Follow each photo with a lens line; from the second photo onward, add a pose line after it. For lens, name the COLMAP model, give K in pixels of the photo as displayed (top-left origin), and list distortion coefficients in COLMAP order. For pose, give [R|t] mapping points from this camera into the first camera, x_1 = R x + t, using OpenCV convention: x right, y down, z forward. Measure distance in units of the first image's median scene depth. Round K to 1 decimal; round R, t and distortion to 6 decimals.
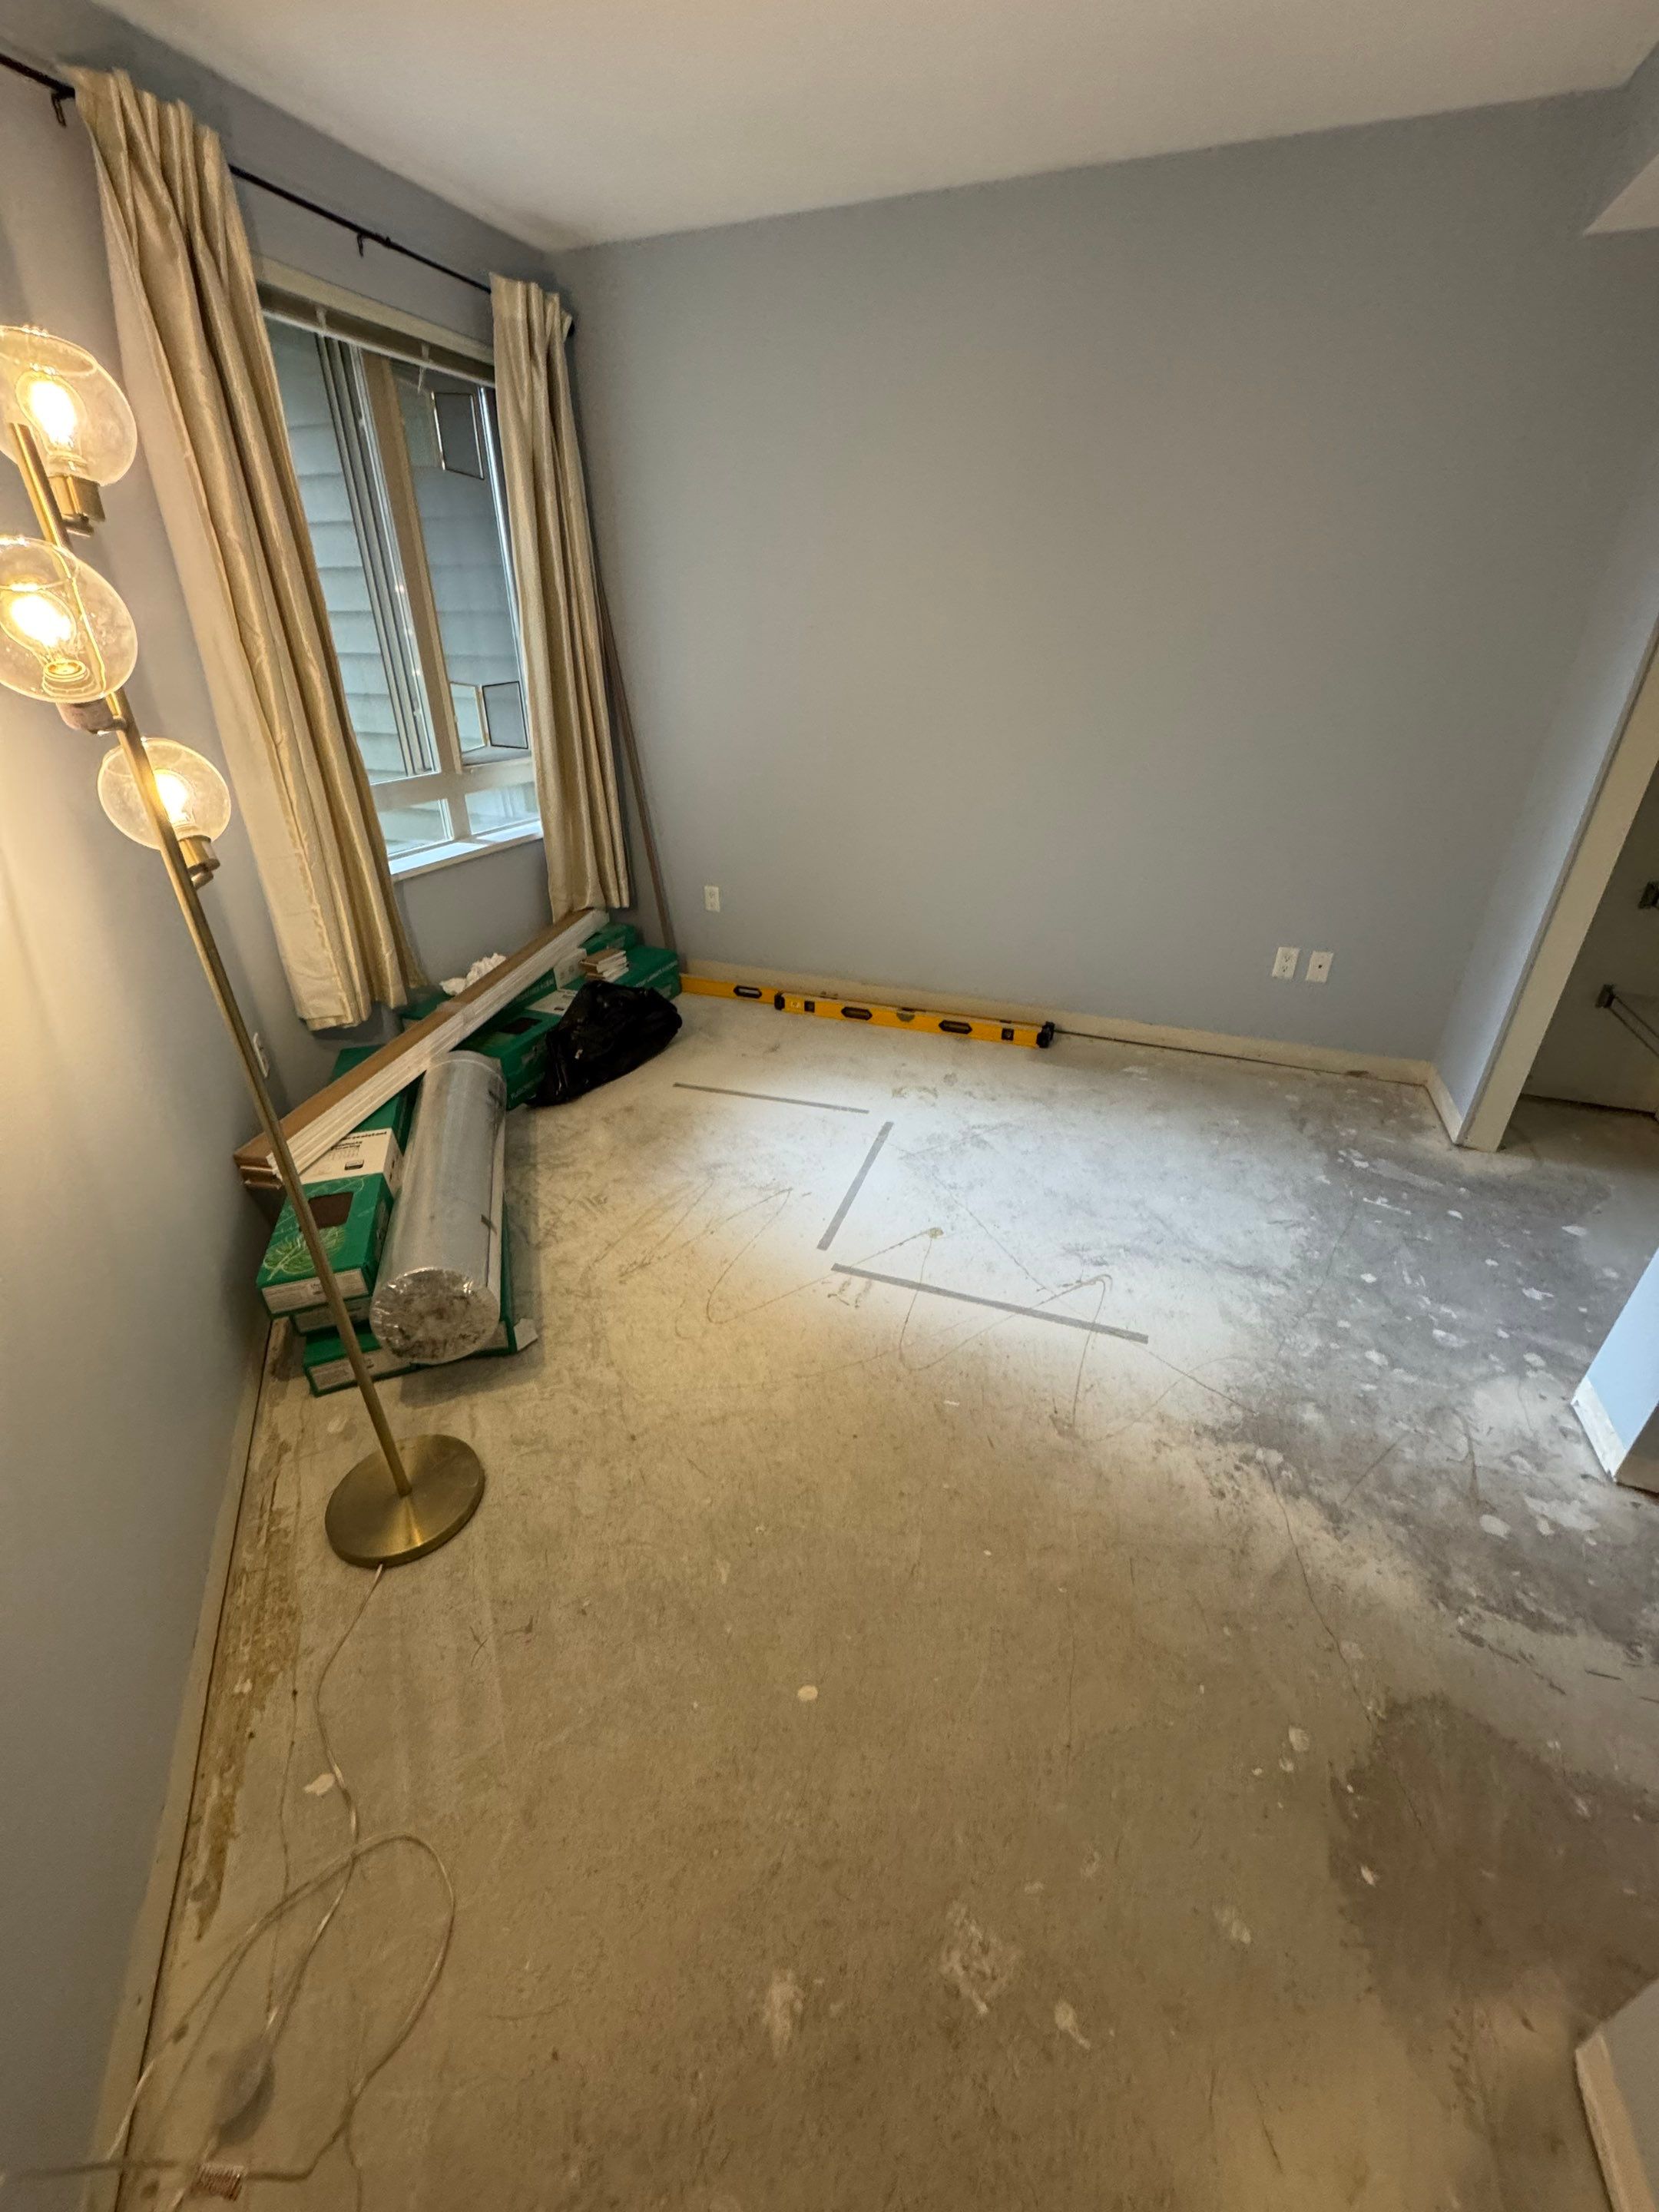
lens RADIAL K [[884.5, 0, 830.7], [0, 884.5, 1106.0], [0, 0, 1]] dist [-0.003331, 0.000549]
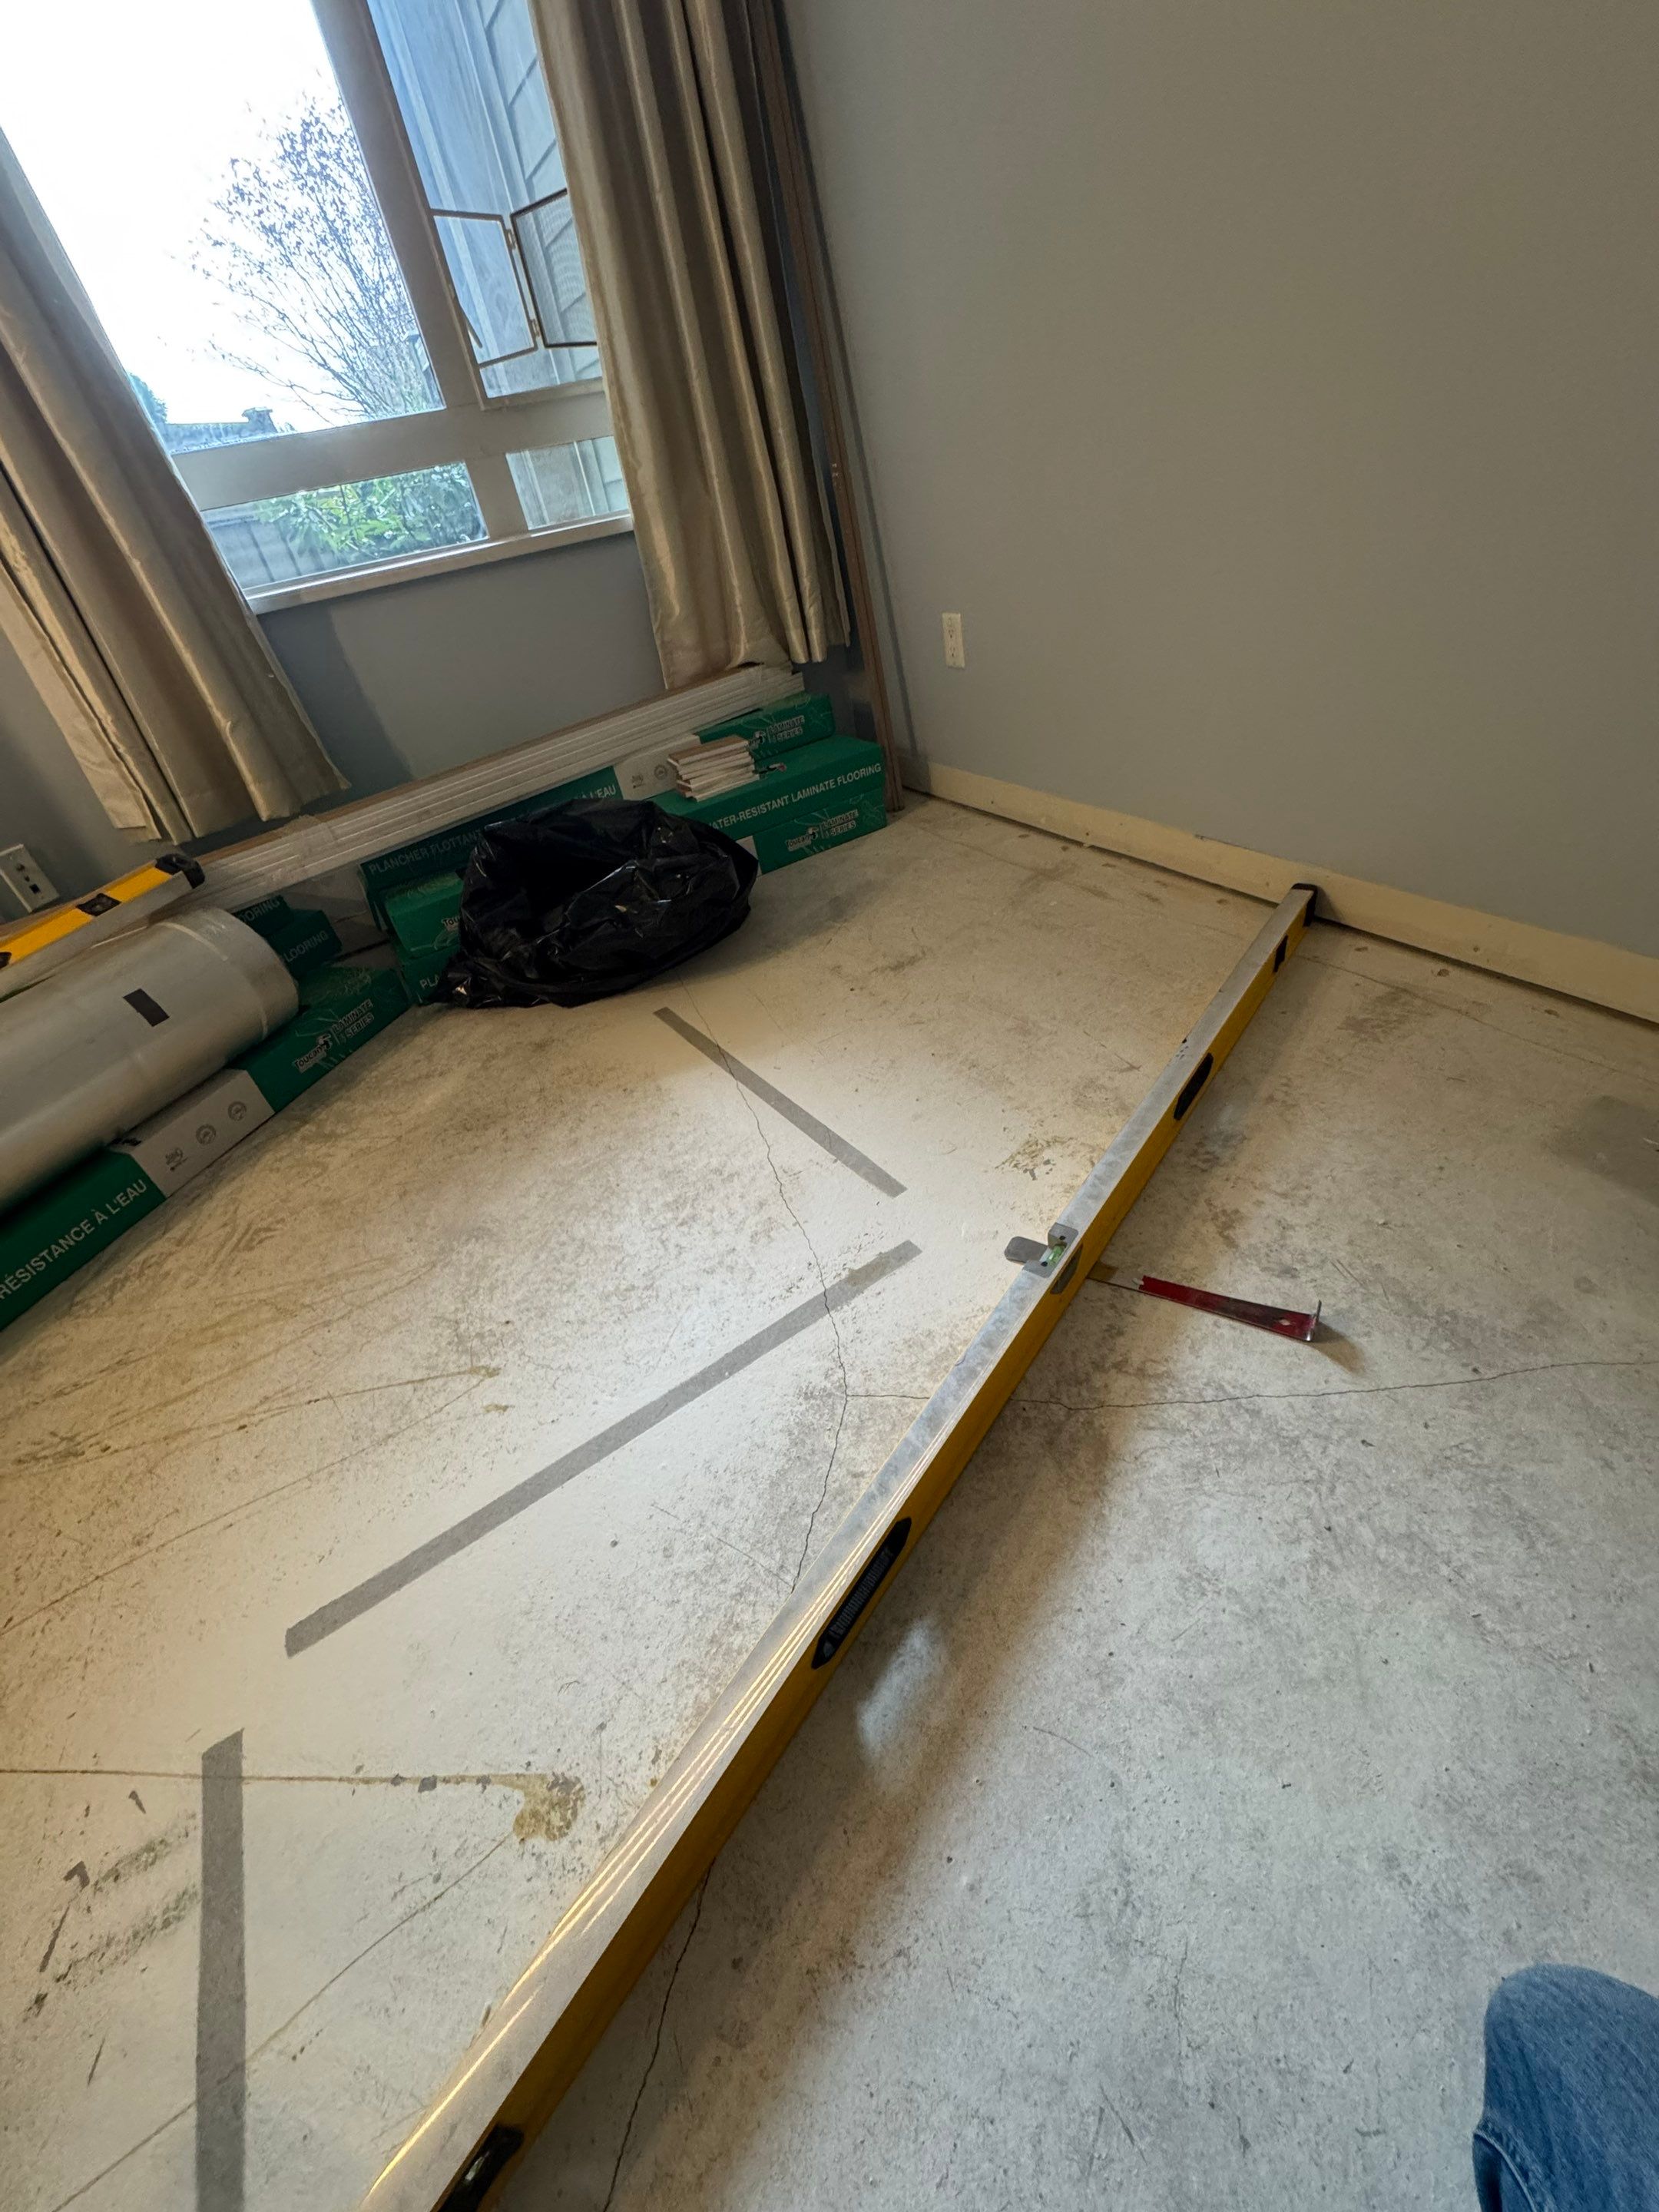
lens RADIAL K [[884.5, 0, 833.4], [0, 884.5, 1104.6], [0, 0, 1]] dist [-0.003331, 0.000549]
pose [[0.771969, 0.259432, -0.580309, 0.292488], [-0.140520, 0.959986, 0.242241, -0.148832], [0.619933, -0.105458, 0.777535, 0.875469]]
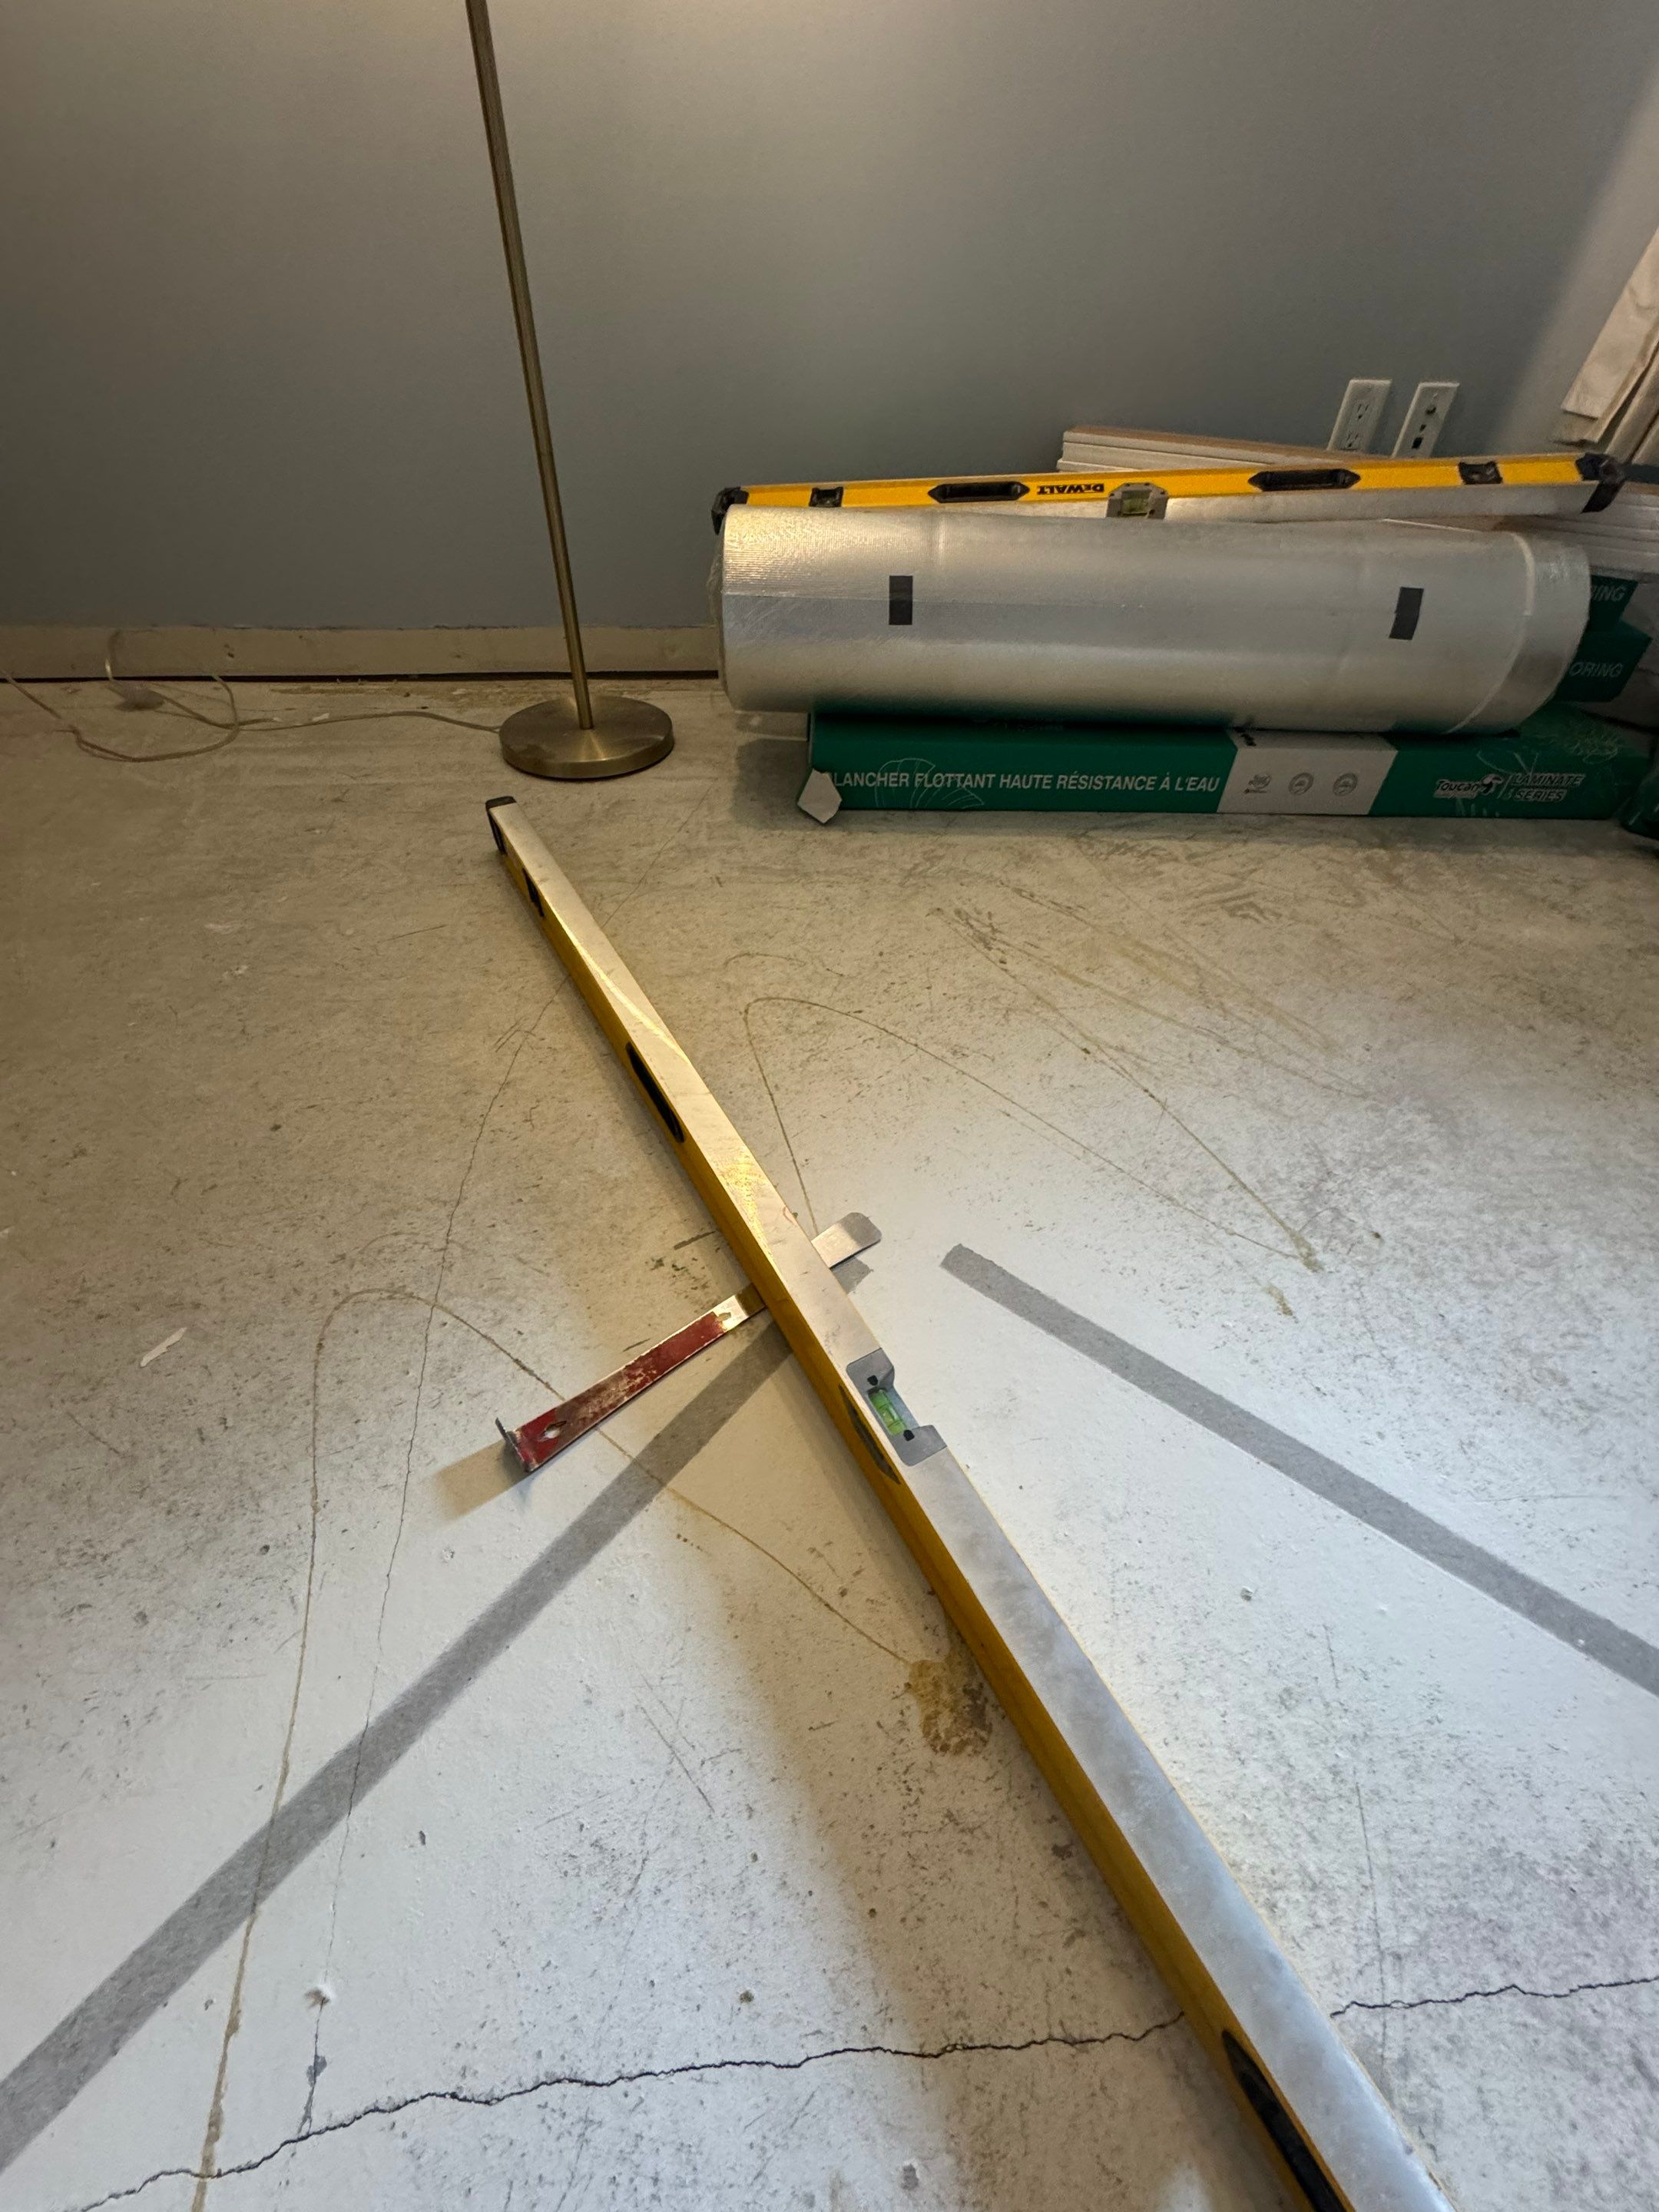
lens RADIAL K [[884.5, 0, 828.5], [0, 884.5, 1106.9], [0, 0, 1]] dist [-0.003331, 0.000549]
pose [[-0.324706, 0.662705, -0.674824, 0.176807], [-0.468704, 0.506971, 0.723393, -0.068904], [0.821512, 0.551183, 0.145996, 0.878677]]
